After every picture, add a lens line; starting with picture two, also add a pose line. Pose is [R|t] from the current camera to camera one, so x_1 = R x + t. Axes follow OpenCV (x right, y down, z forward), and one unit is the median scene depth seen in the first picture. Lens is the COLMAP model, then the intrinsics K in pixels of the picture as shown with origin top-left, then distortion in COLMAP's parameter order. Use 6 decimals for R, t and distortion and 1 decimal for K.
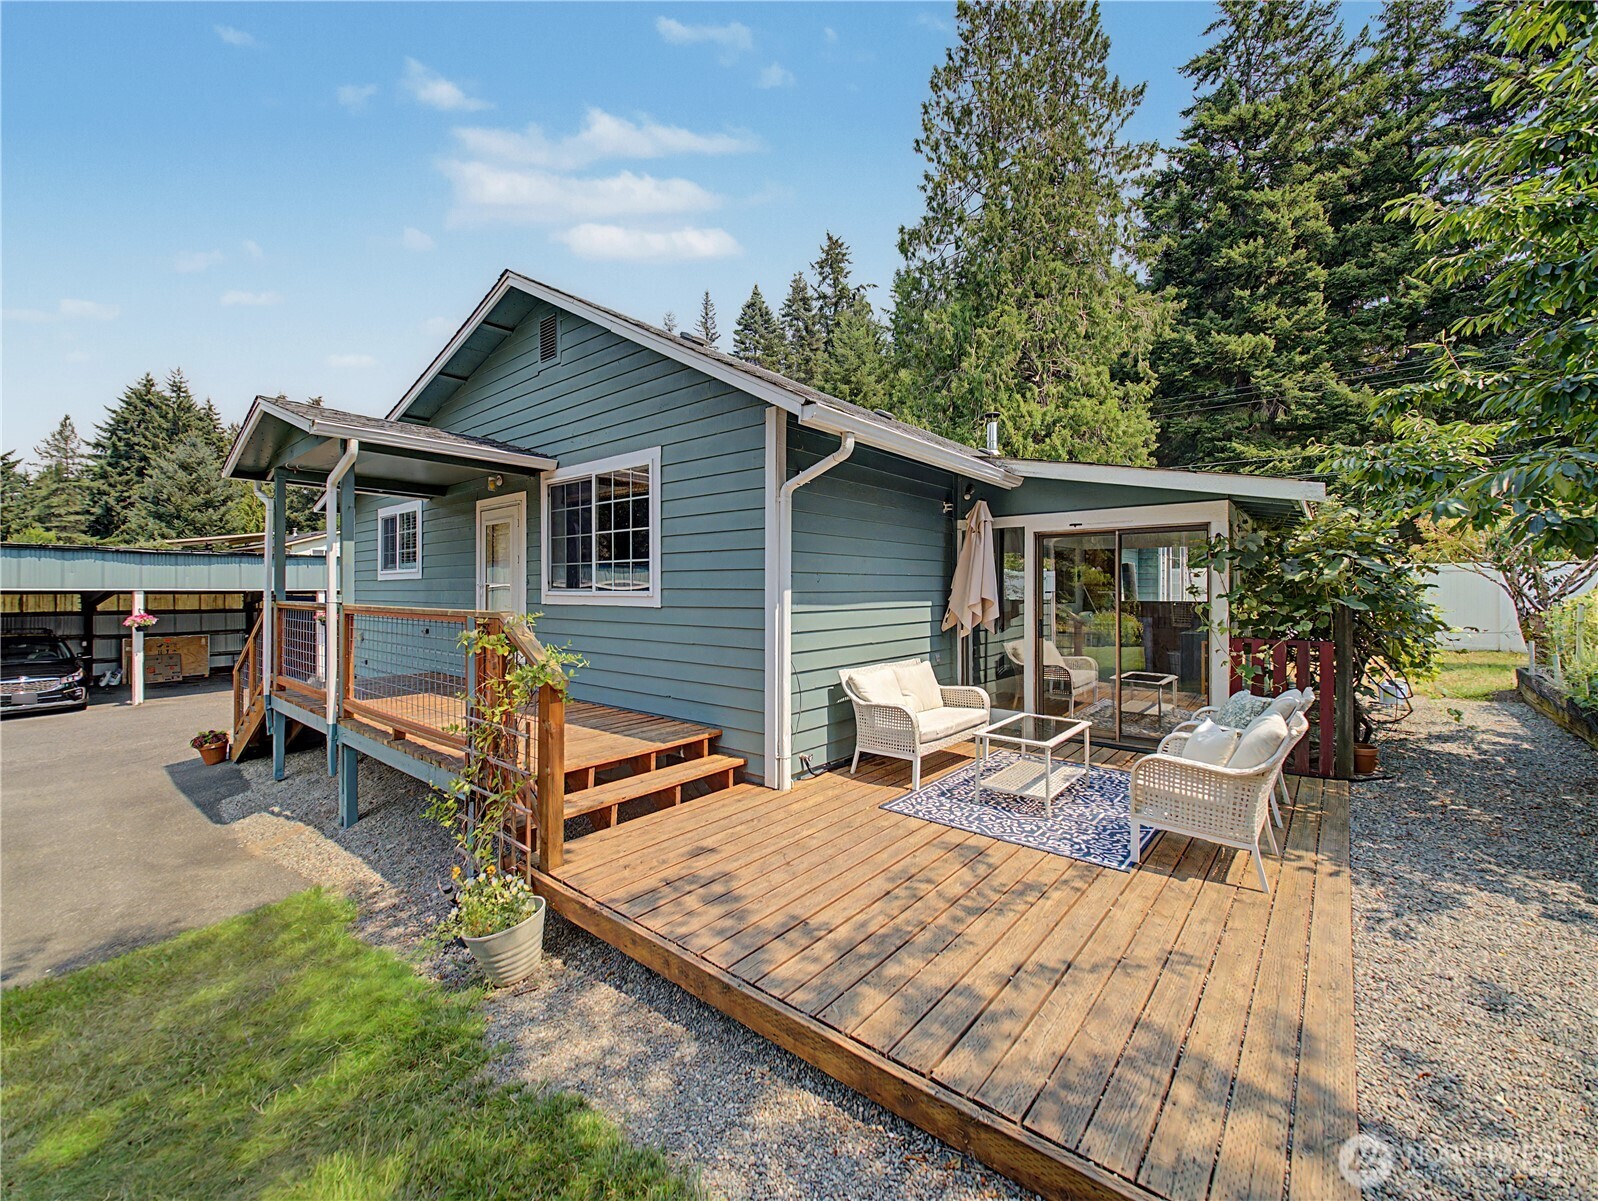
lens RADIAL K [[646.1, 0, 802.1], [0, 646.1, 587.7], [0, 0, 1]] dist [0.007147, -0.001662]
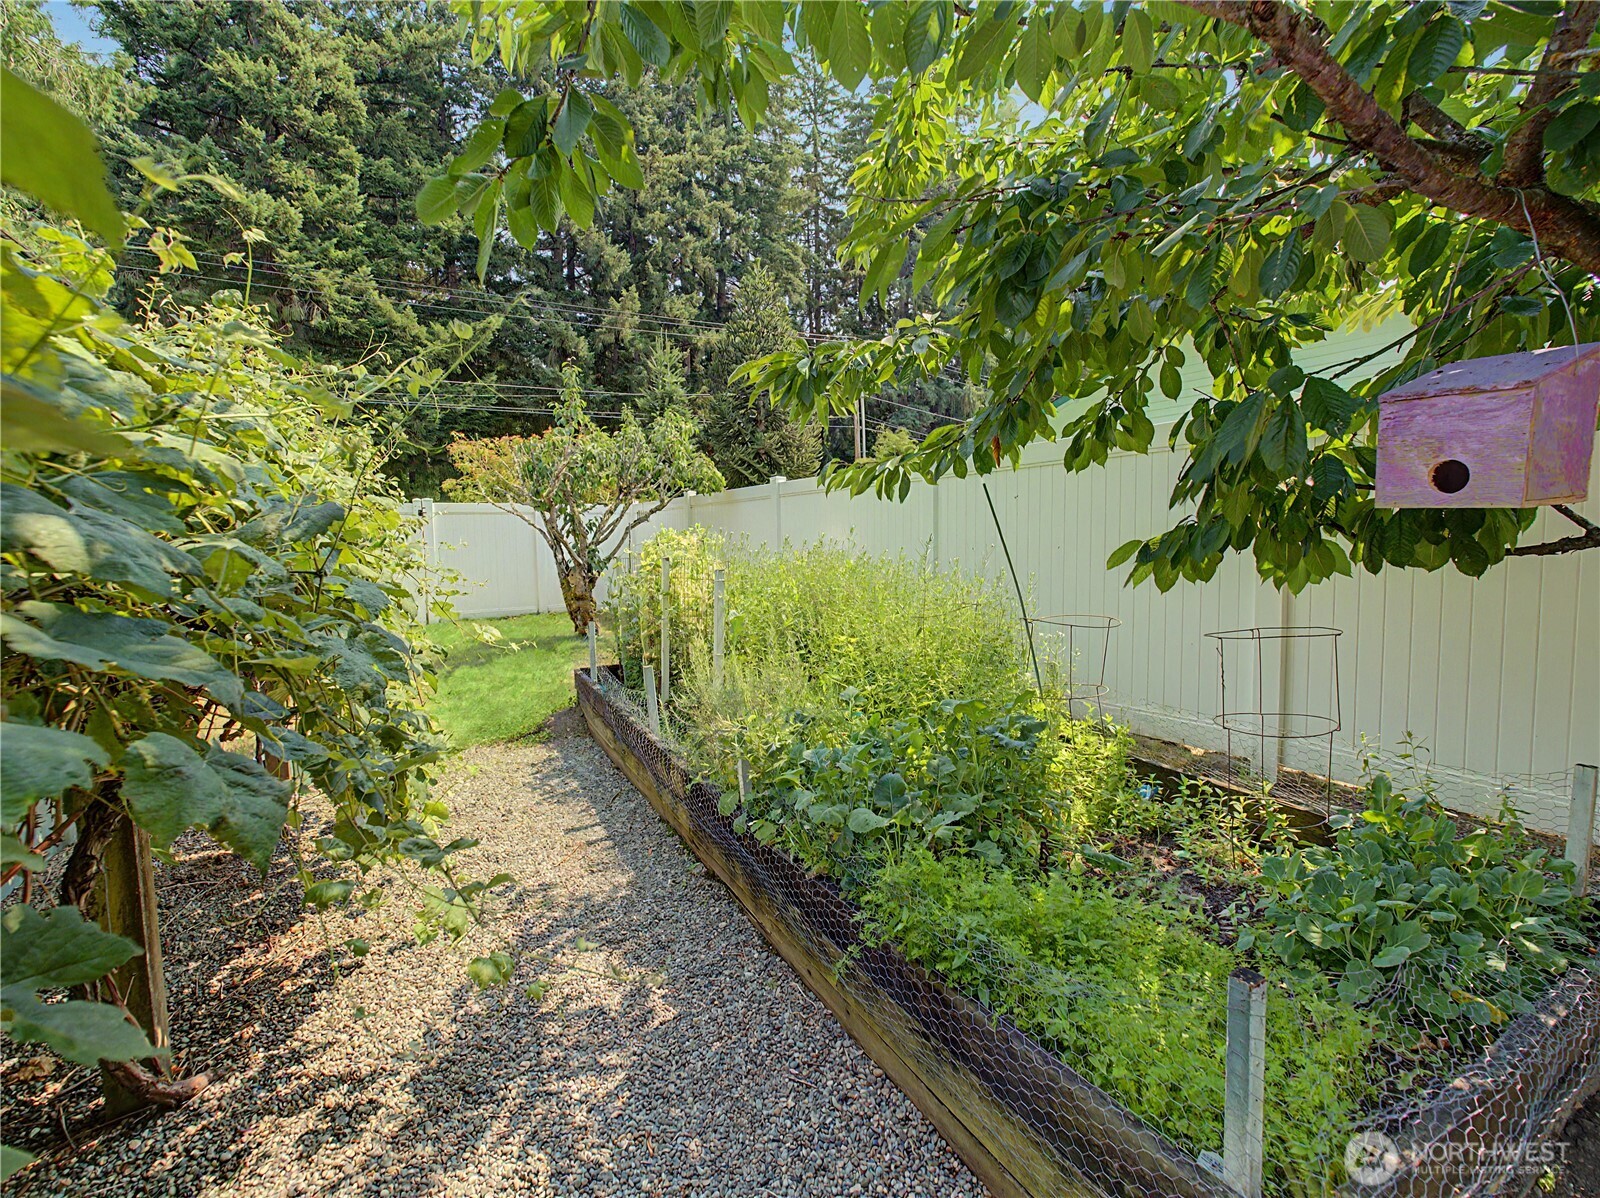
lens RADIAL K [[700.9, 0, 807.7], [0, 700.9, 589.6], [0, 0, 1]] dist [-0.010570, -0.000406]
pose [[0.358339, -0.077272, 0.930388, 1.013929], [0.010914, 0.996847, 0.078588, 0.008676], [-0.933528, -0.018007, 0.358052, 0.990508]]
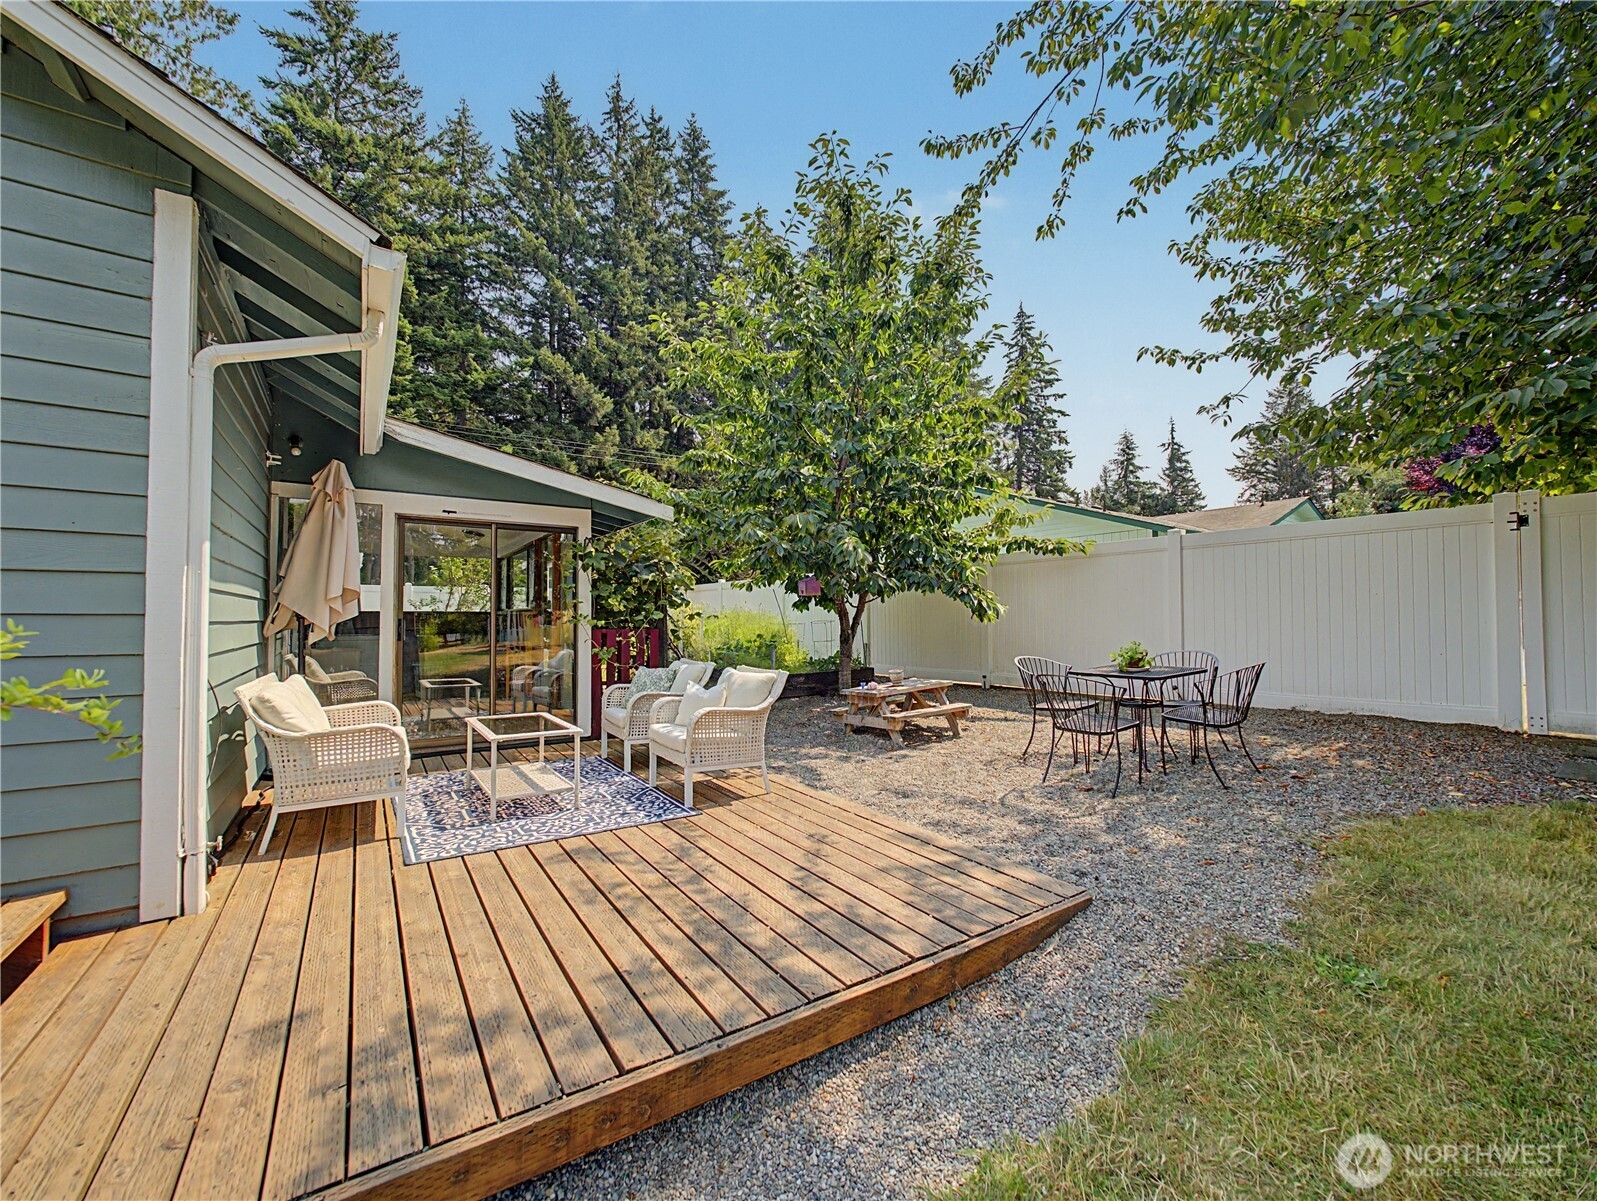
lens RADIAL K [[659.5, 0, 788.1], [0, 659.5, 606.8], [0, 0, 1]] dist [0.004900, -0.000283]
pose [[0.306393, 0.017375, 0.951747, -0.401896], [0.000206, 0.999832, -0.018319, 0.068081], [-0.951905, 0.005809, 0.306338, 0.354369]]
